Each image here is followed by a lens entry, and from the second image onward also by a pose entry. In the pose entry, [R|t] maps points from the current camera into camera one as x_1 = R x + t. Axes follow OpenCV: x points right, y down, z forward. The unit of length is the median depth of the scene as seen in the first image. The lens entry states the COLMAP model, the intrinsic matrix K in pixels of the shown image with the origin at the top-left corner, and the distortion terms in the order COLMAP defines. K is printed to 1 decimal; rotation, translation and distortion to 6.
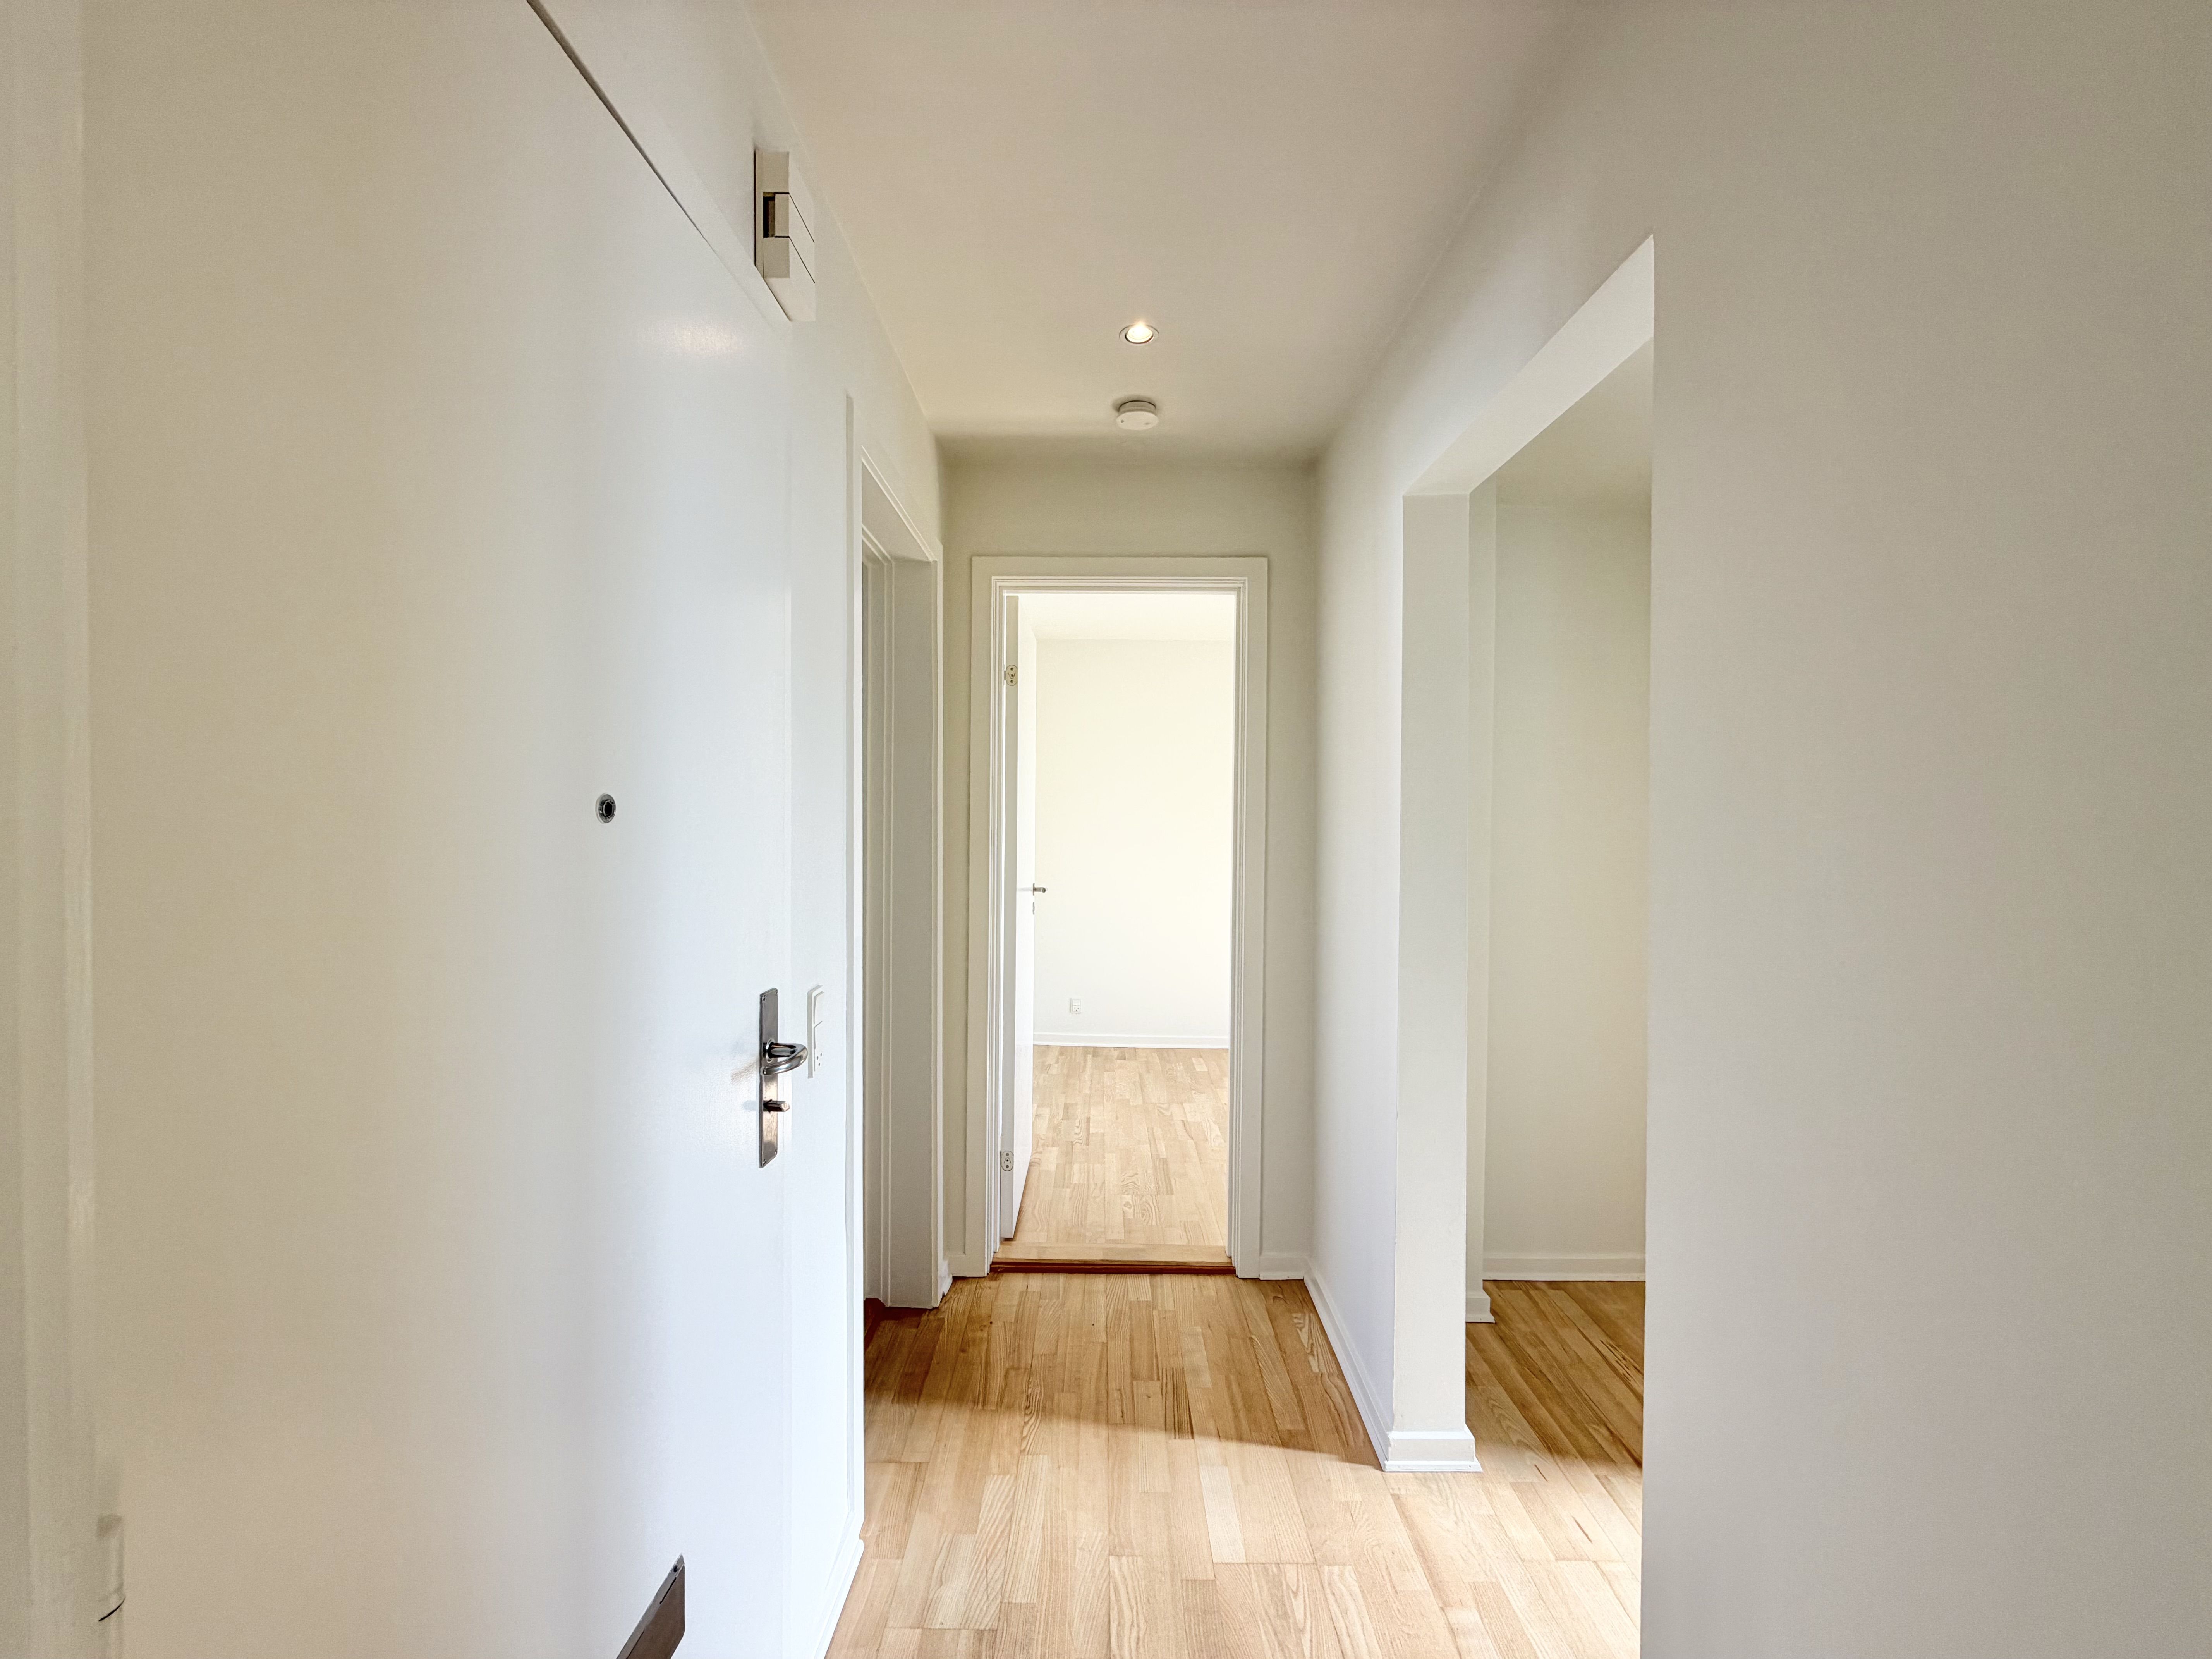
lens RADIAL K [[877.5, 0, 1108.6], [0, 877.5, 819.9], [0, 0, 1]] dist [-0.005038, 0.000947]
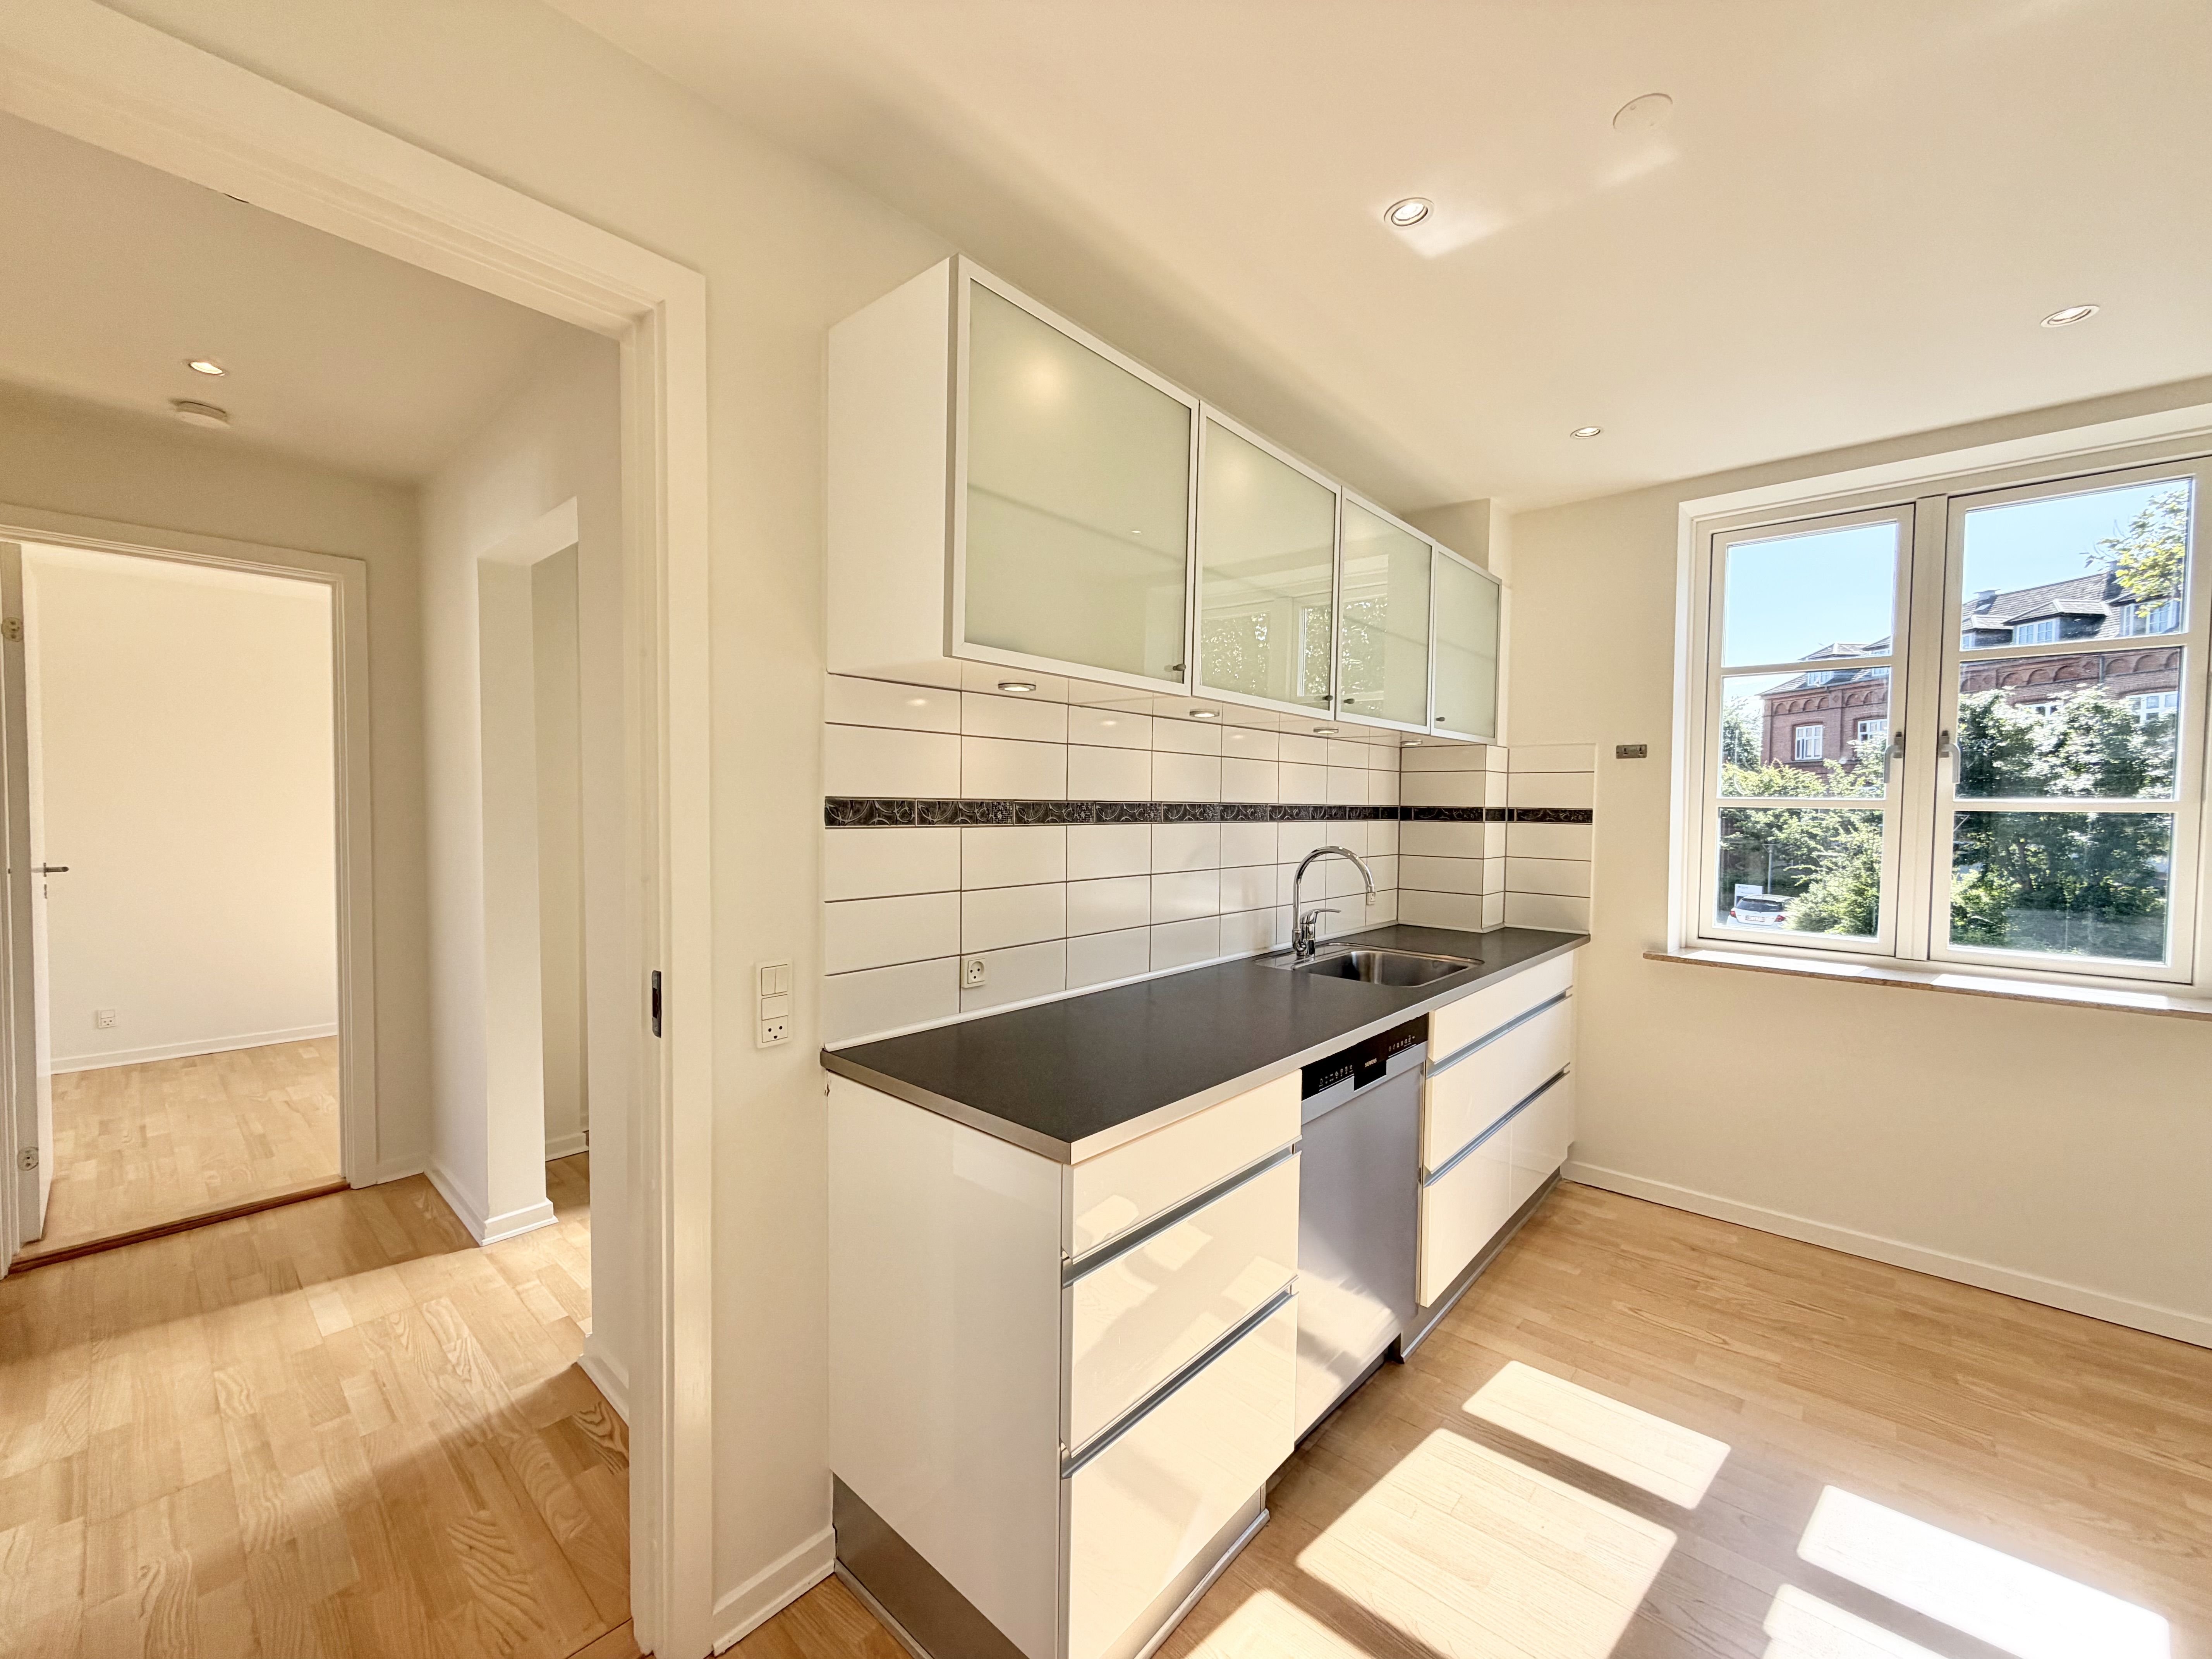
lens RADIAL K [[877.5, 0, 1097.5], [0, 877.5, 829.4], [0, 0, 1]] dist [-0.005038, 0.000947]
pose [[0.669727, -0.028417, 0.742064, -0.036005], [0.001527, 0.999318, 0.036890, 0.010856], [-0.742606, -0.023573, 0.669313, -0.484241]]
